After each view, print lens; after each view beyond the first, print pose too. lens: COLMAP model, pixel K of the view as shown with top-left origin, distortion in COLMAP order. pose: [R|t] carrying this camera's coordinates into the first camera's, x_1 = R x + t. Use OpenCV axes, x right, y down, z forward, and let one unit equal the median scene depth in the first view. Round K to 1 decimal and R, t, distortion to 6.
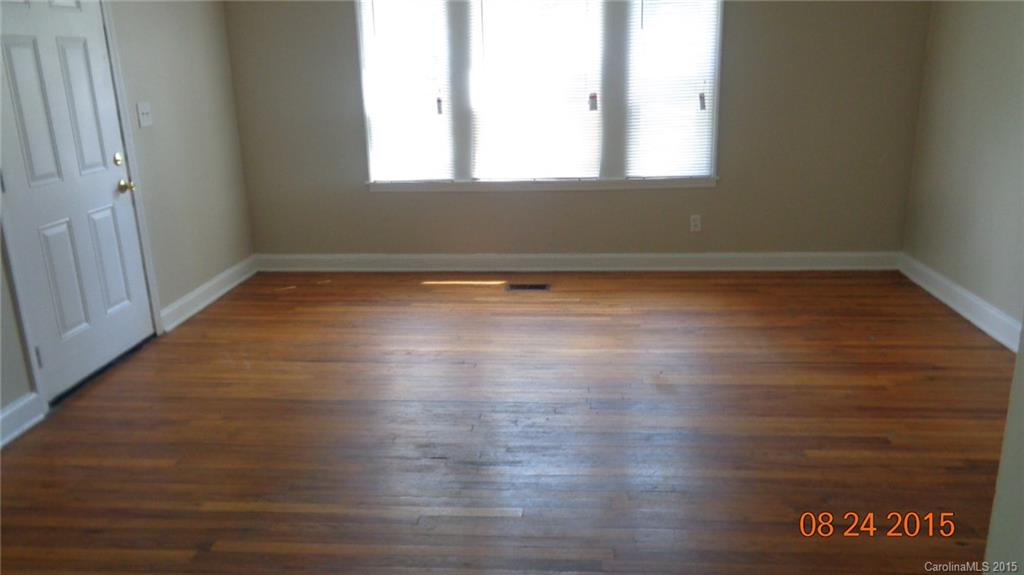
lens RADIAL K [[803.4, 0, 516.2], [0, 803.4, 284.8], [0, 0, 1]] dist [0.034662, 0.002151]
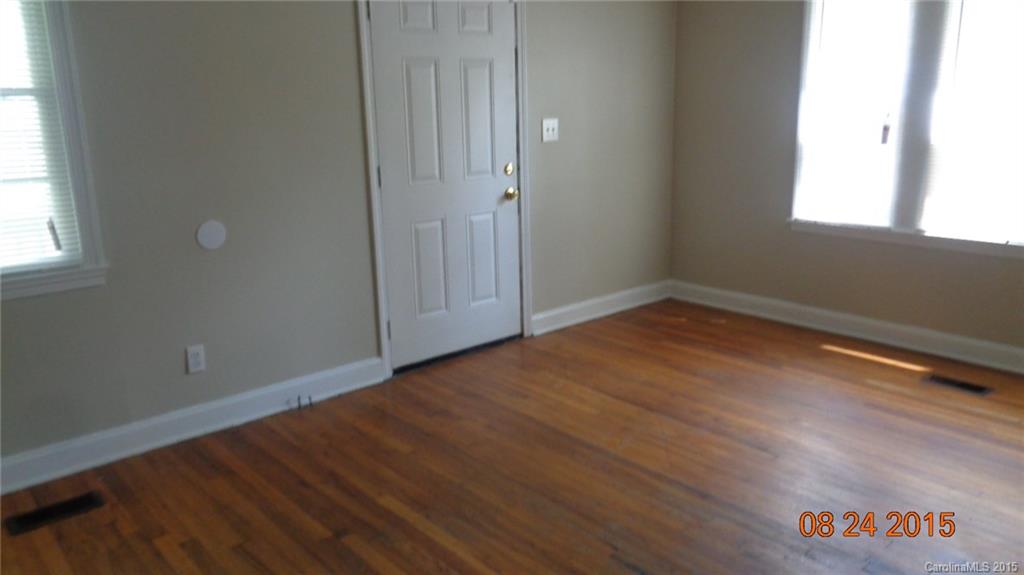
lens RADIAL K [[803.4, 0, 516.2], [0, 803.4, 284.8], [0, 0, 1]] dist [0.034662, 0.002151]
pose [[0.717777, 0.171027, -0.674941, 0.221168], [-0.194411, 0.980038, 0.041587, -0.040481], [0.668581, 0.101365, 0.736698, 0.184721]]
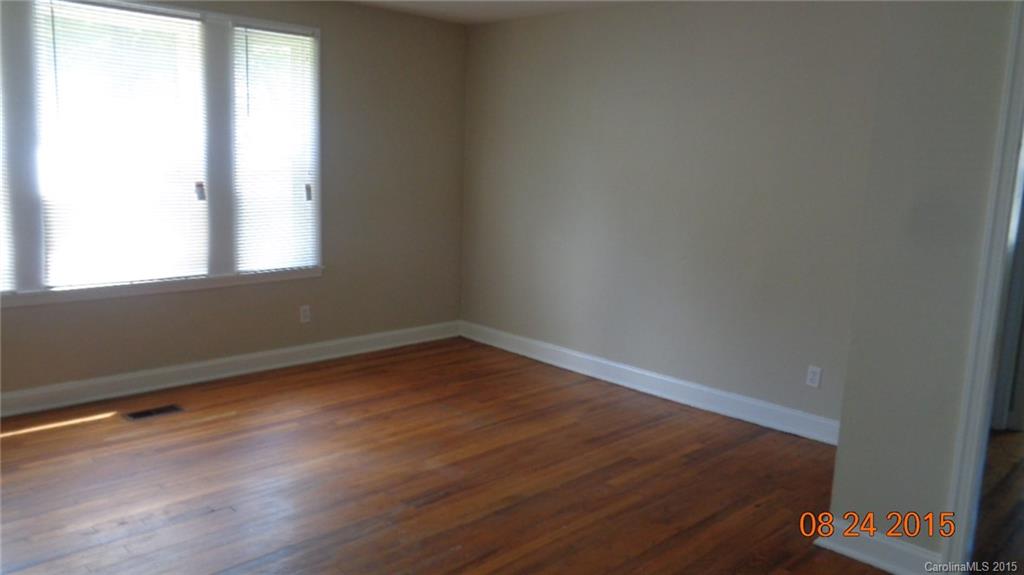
lens RADIAL K [[803.4, 0, 516.2], [0, 803.4, 284.8], [0, 0, 1]] dist [0.034662, 0.002151]
pose [[0.635801, -0.075356, 0.768166, -0.389226], [0.158635, 0.986734, -0.034503, -0.039887], [-0.755375, 0.143795, 0.639321, 0.185999]]
